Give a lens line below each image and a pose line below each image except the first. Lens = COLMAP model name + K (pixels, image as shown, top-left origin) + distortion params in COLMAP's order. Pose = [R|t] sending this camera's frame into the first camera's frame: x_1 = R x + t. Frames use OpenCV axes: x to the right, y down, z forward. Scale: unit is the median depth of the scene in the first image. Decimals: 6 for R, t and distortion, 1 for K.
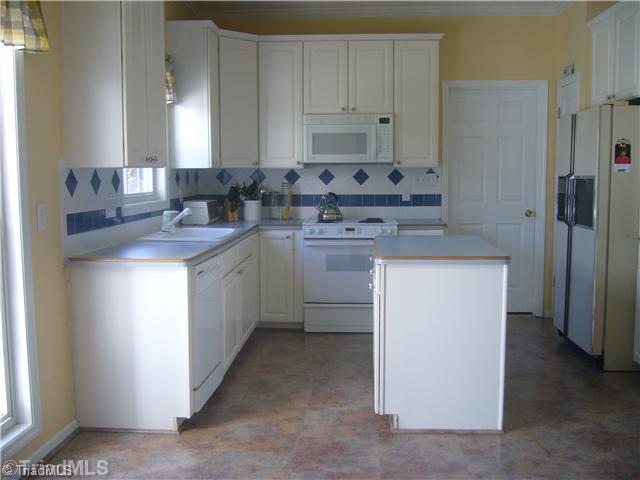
lens RADIAL K [[668.5, 0, 324.6], [0, 668.5, 238.0], [0, 0, 1]] dist [-0.069592, 0.000000]
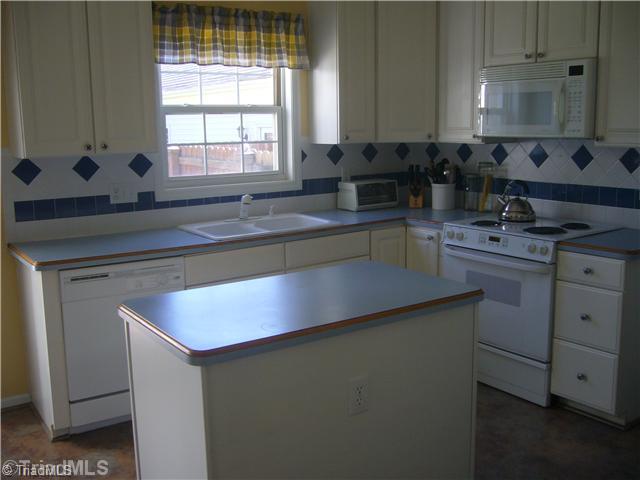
lens RADIAL K [[668.5, 0, 319.4], [0, 668.5, 234.8], [0, 0, 1]] dist [-0.069592, 0.000000]
pose [[0.620652, 0.124197, -0.774187, 0.433690], [-0.064267, 0.992111, 0.107635, -0.075574], [0.781448, -0.017049, 0.623737, 0.431864]]
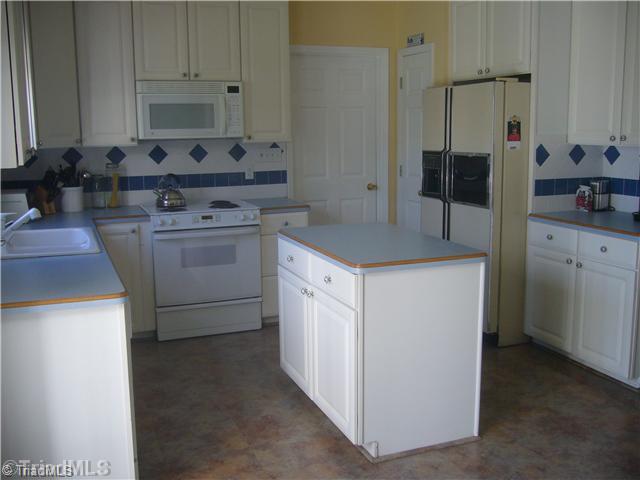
lens RADIAL K [[668.5, 0, 325.1], [0, 668.5, 243.9], [0, 0, 1]] dist [-0.069592, 0.000000]
pose [[0.905894, -0.078863, 0.416097, -0.179238], [0.048154, 0.995318, 0.083806, -0.042341], [-0.420758, -0.055882, 0.905450, 0.152262]]
